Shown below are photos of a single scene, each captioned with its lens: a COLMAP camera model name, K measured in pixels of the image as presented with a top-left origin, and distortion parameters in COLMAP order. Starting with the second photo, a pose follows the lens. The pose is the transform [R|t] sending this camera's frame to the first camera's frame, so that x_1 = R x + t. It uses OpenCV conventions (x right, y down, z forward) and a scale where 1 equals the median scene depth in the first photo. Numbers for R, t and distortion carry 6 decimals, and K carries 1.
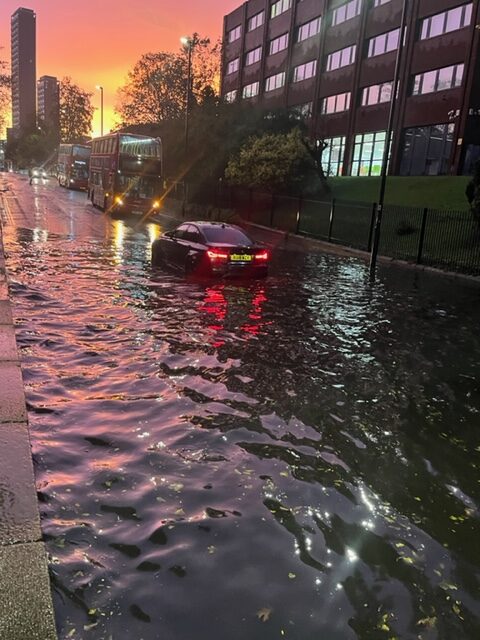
lens RADIAL K [[557.1, 0, 240.0], [0, 557.1, 320.0], [0, 0, 1]] dist [0.030316, -0.012510]
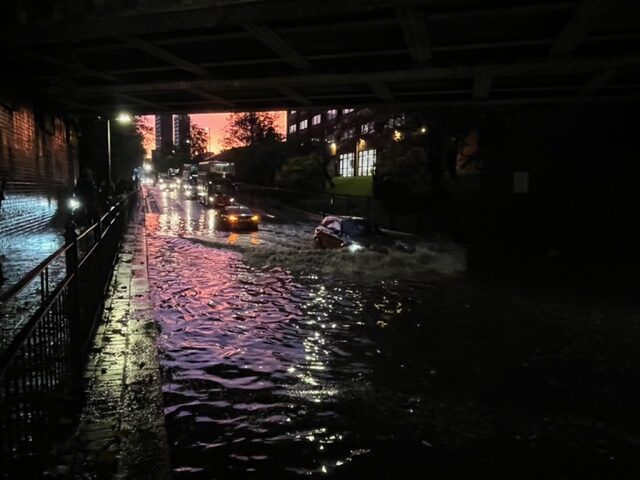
lens RADIAL K [[463.6, 0, 320.0], [0, 463.6, 240.0], [0, 0, 1]] dist [0.044017, -0.000299]
pose [[0.997612, -0.051520, -0.045992, 0.142947], [0.045922, 0.992254, -0.115427, 0.075171], [0.051583, 0.113040, 0.992251, -0.315158]]
